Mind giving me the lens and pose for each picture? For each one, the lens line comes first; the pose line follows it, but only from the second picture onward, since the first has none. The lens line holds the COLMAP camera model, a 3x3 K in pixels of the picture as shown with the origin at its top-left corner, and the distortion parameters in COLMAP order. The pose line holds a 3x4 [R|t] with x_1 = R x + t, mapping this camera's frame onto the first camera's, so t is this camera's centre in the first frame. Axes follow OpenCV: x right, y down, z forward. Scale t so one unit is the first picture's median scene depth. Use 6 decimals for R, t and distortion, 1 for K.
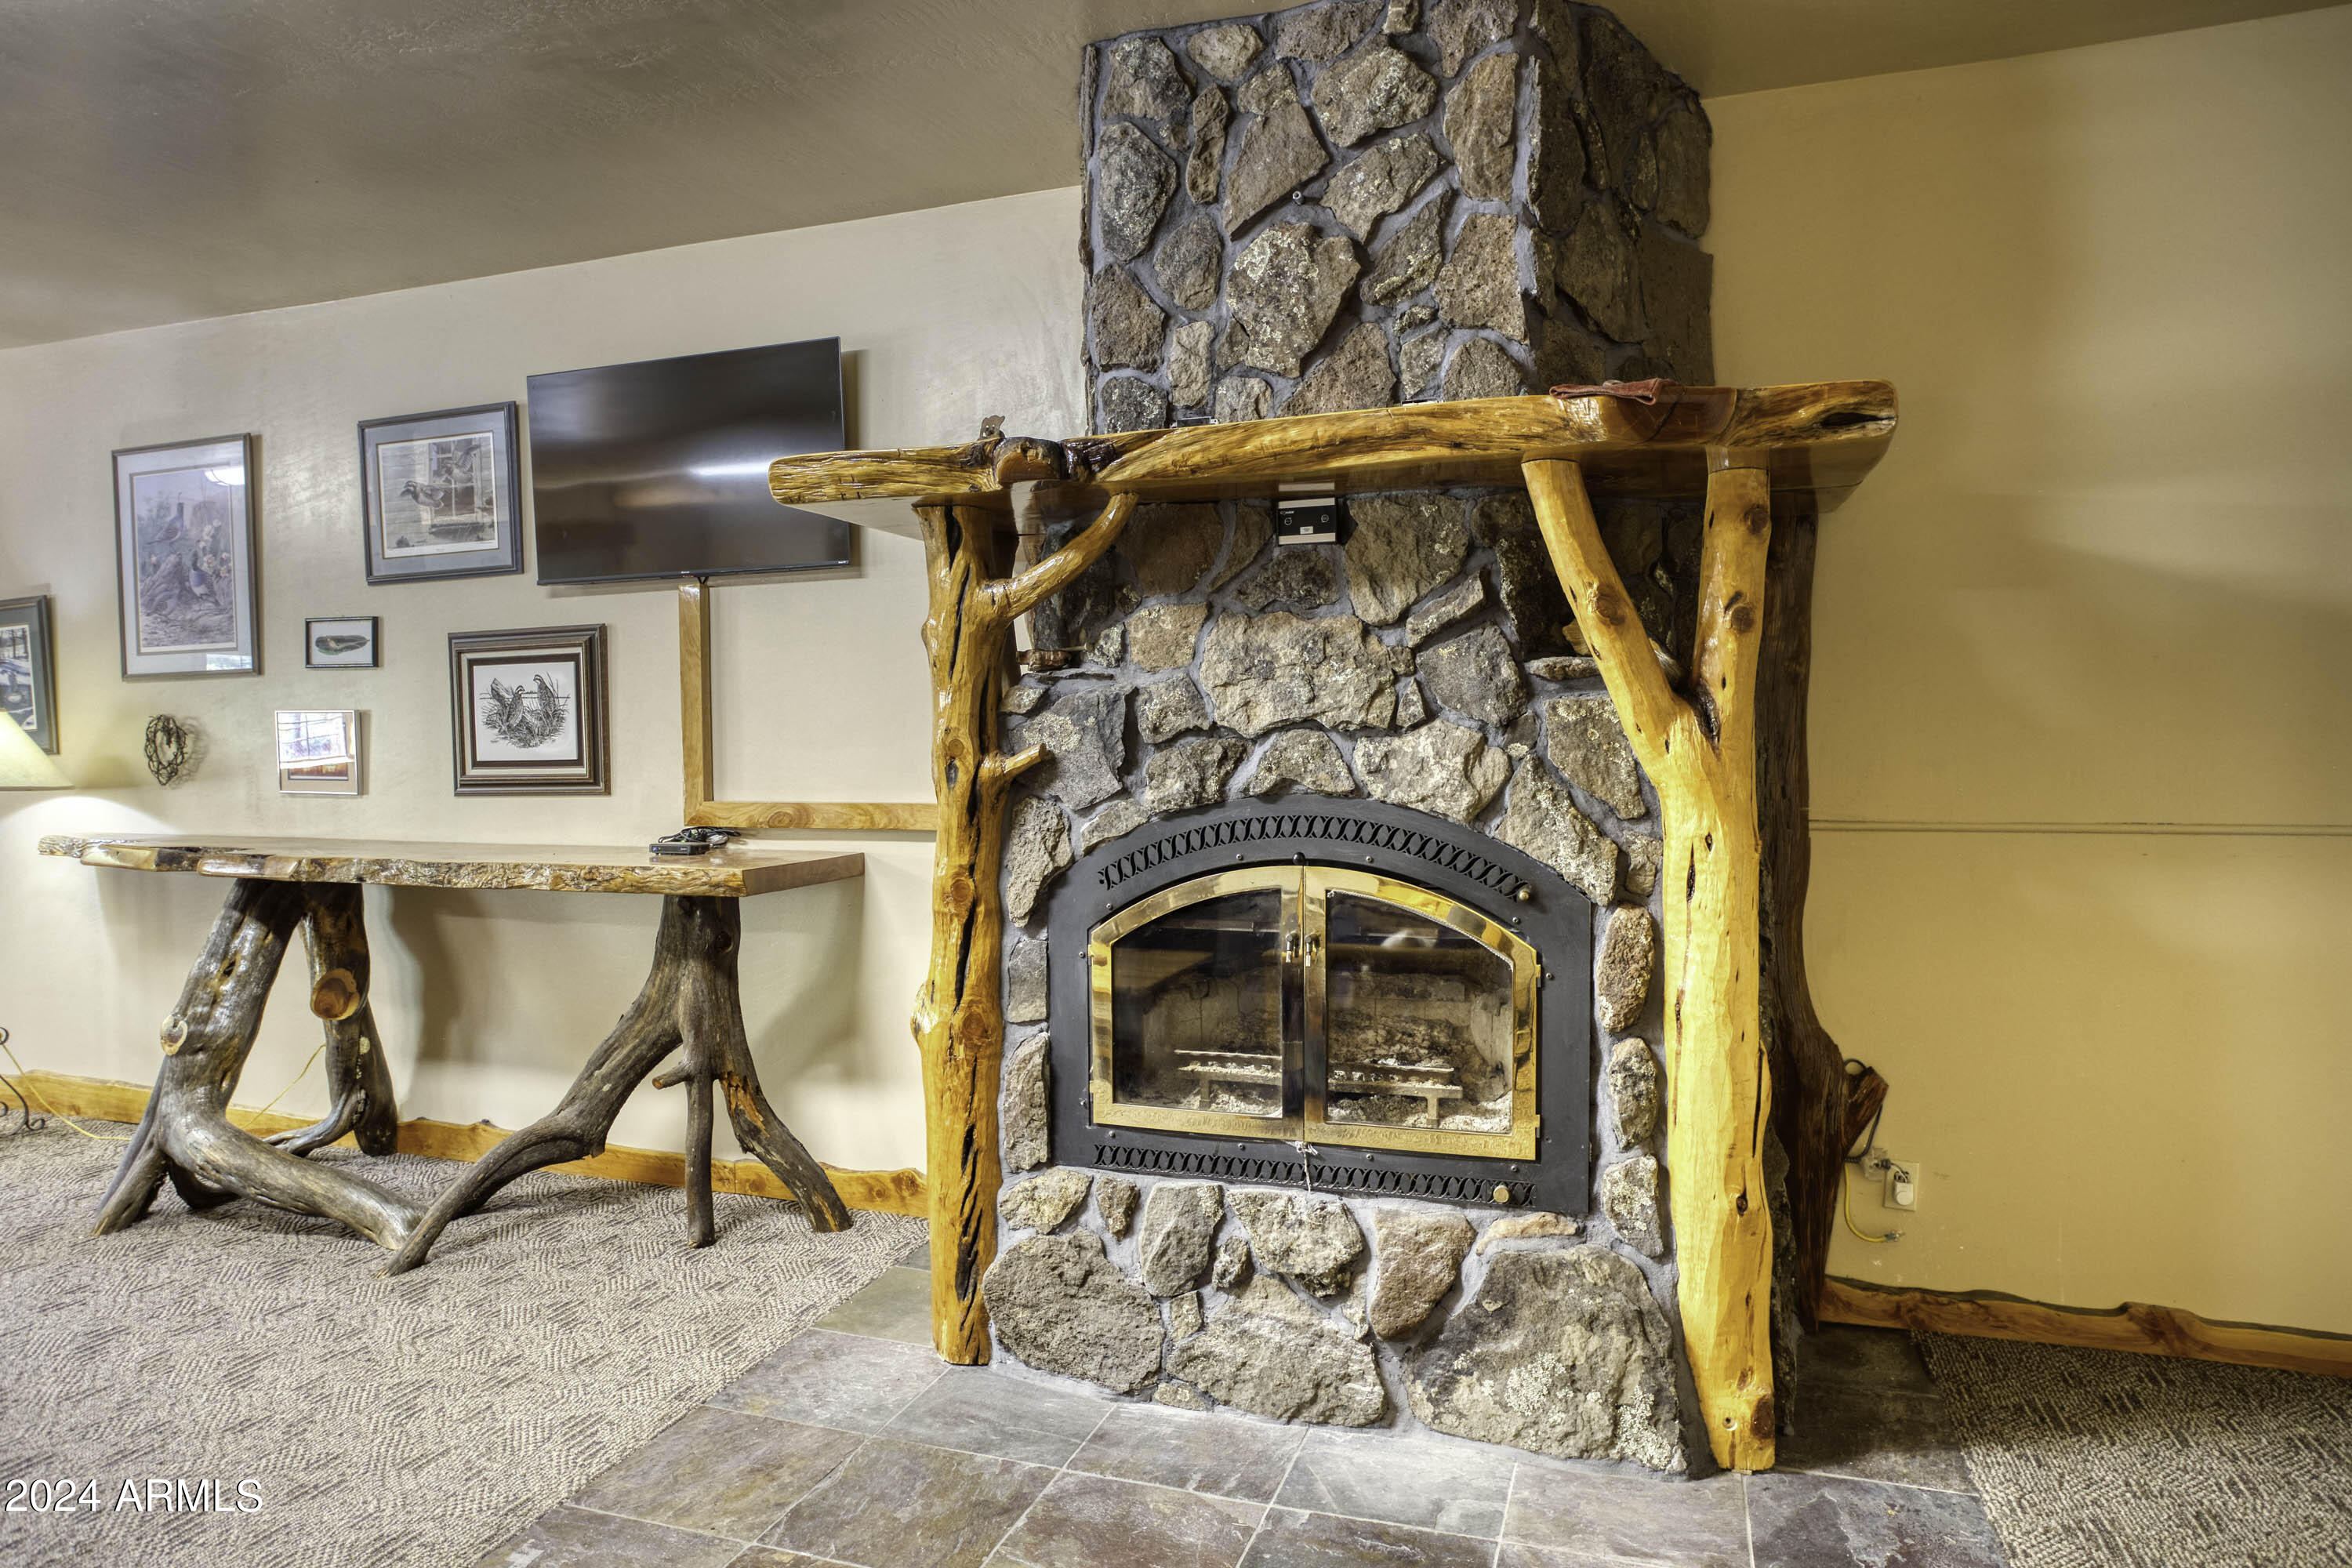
lens RADIAL K [[1462.9, 0, 1176.0], [0, 1462.9, 784.0], [0, 0, 1]] dist [-0.046288, 0.001789]
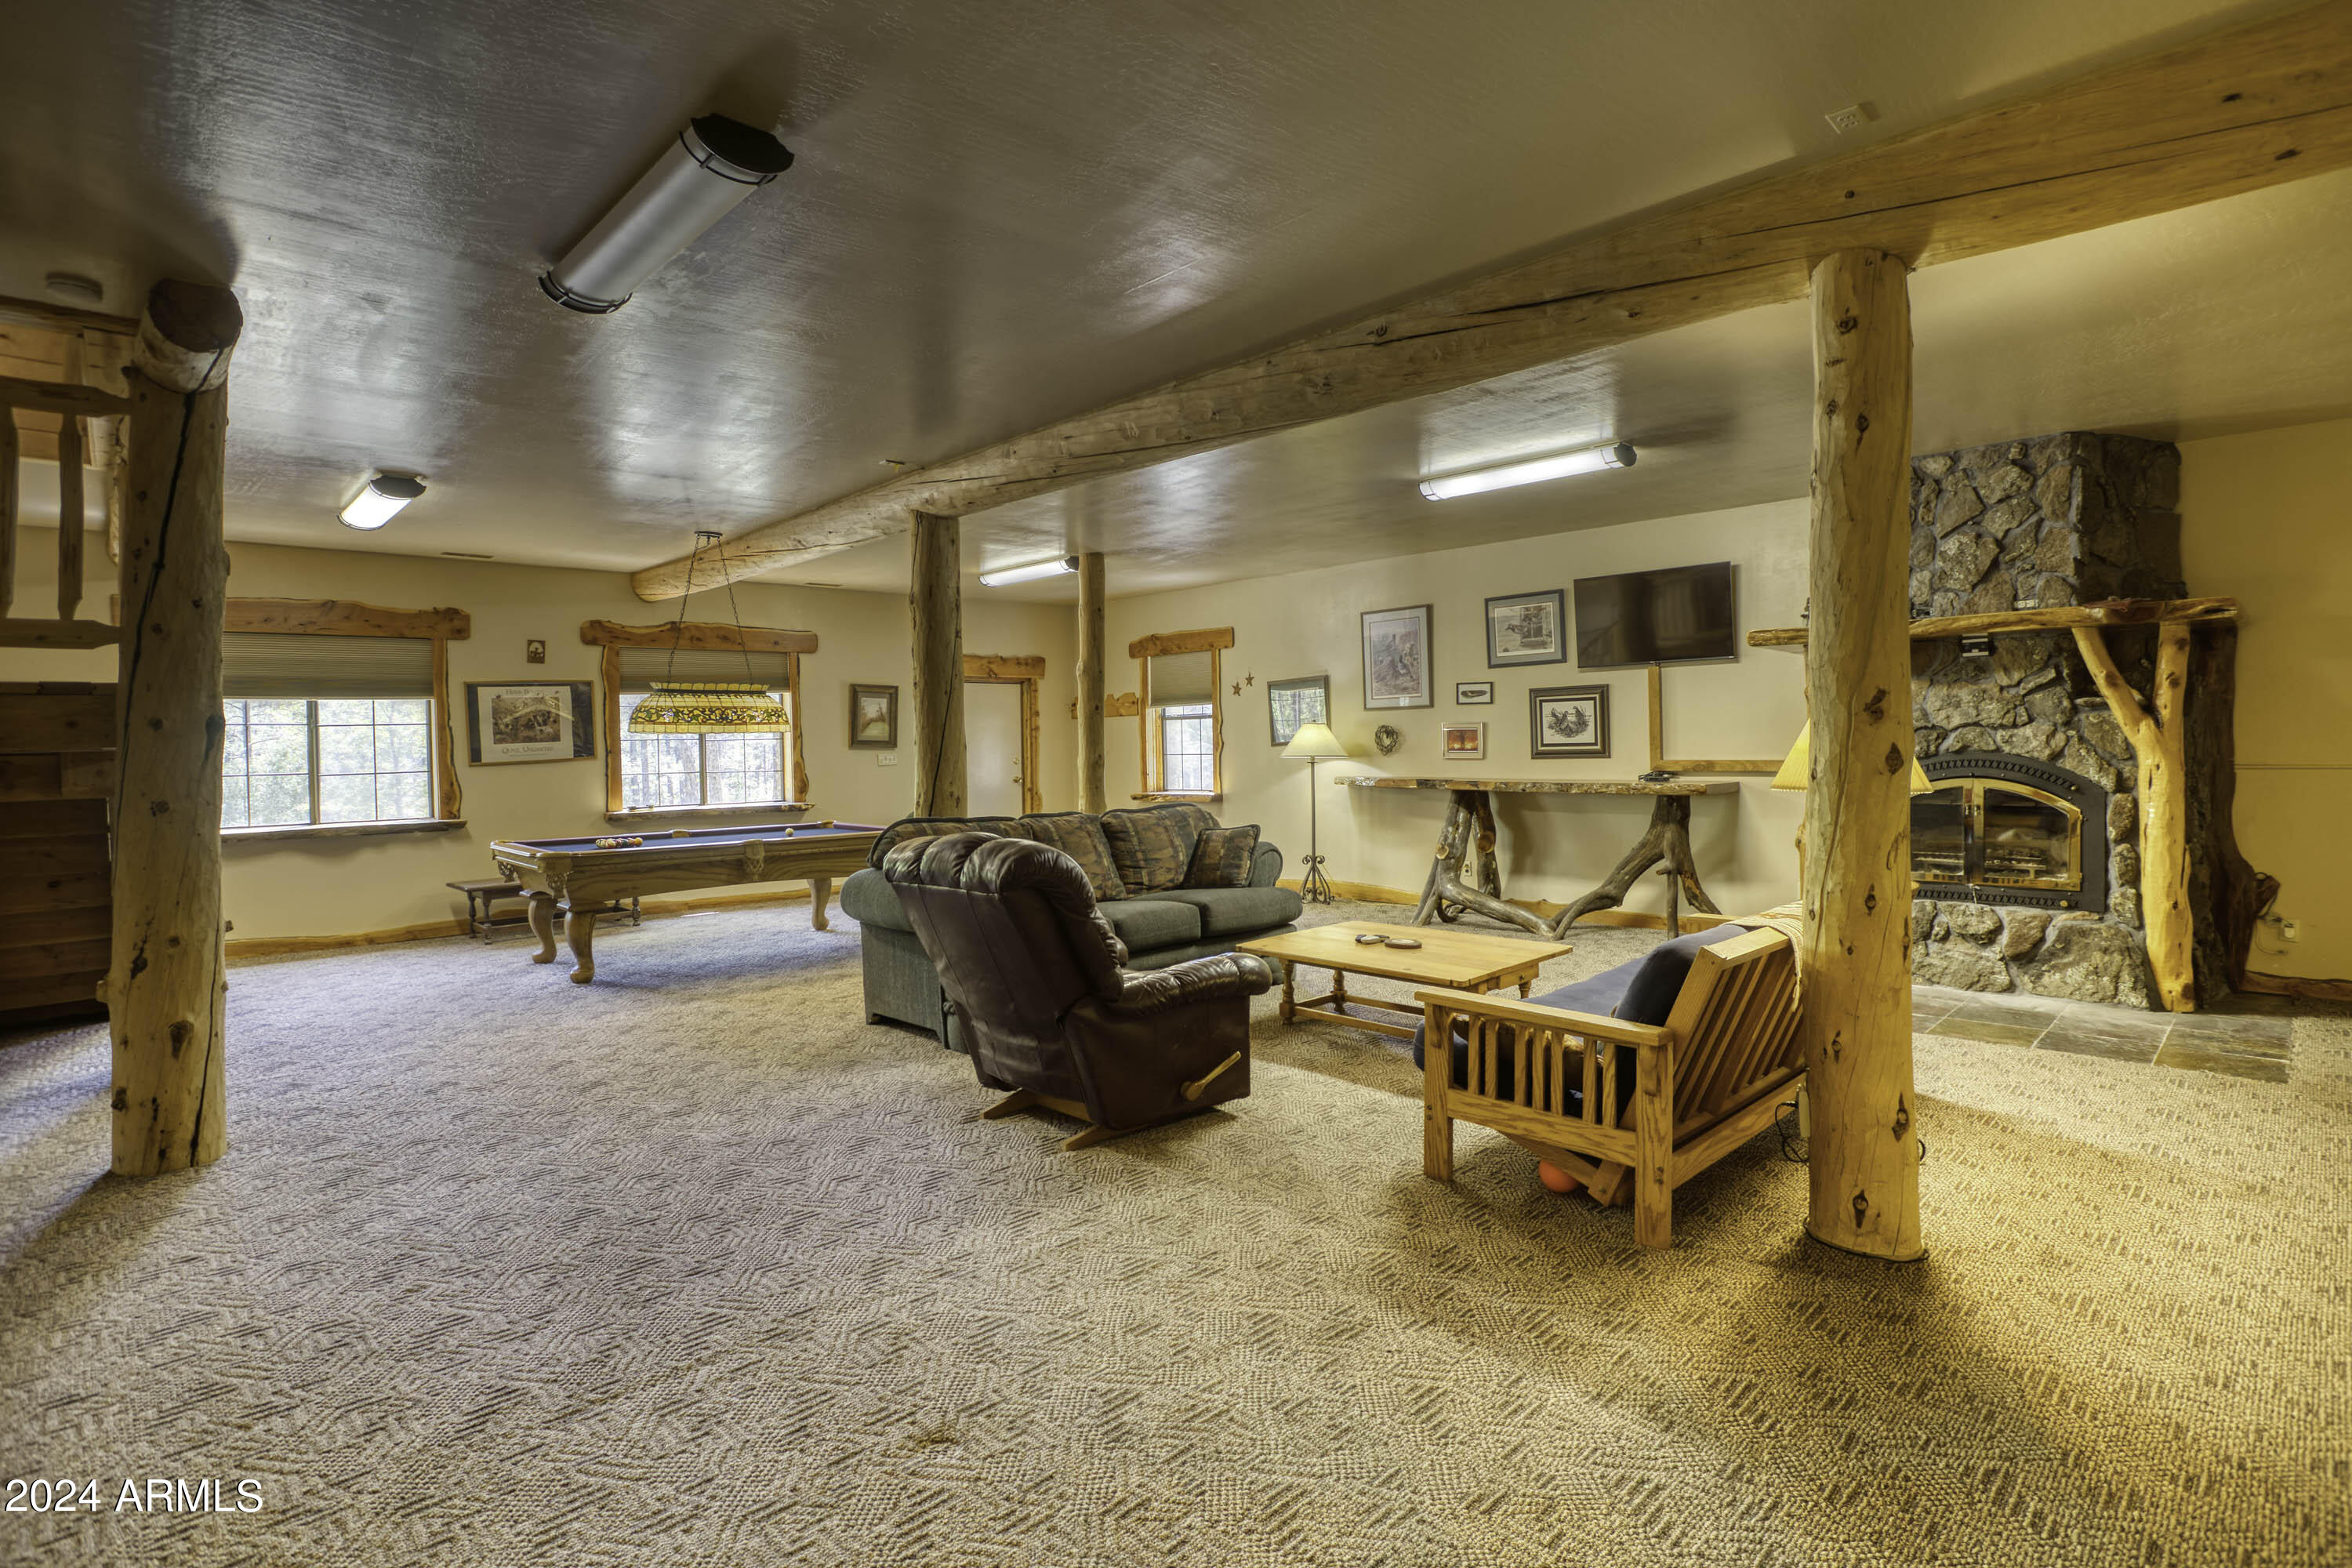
lens RADIAL K [[1152.1, 0, 1180.6], [0, 1152.1, 760.7], [0, 0, 1]] dist [-0.071601, 0.034234]
pose [[0.892077, 0.002751, -0.451876, -0.276504], [-0.008806, 0.999897, -0.011298, 0.060235], [0.451798, 0.014058, 0.892009, -1.452472]]
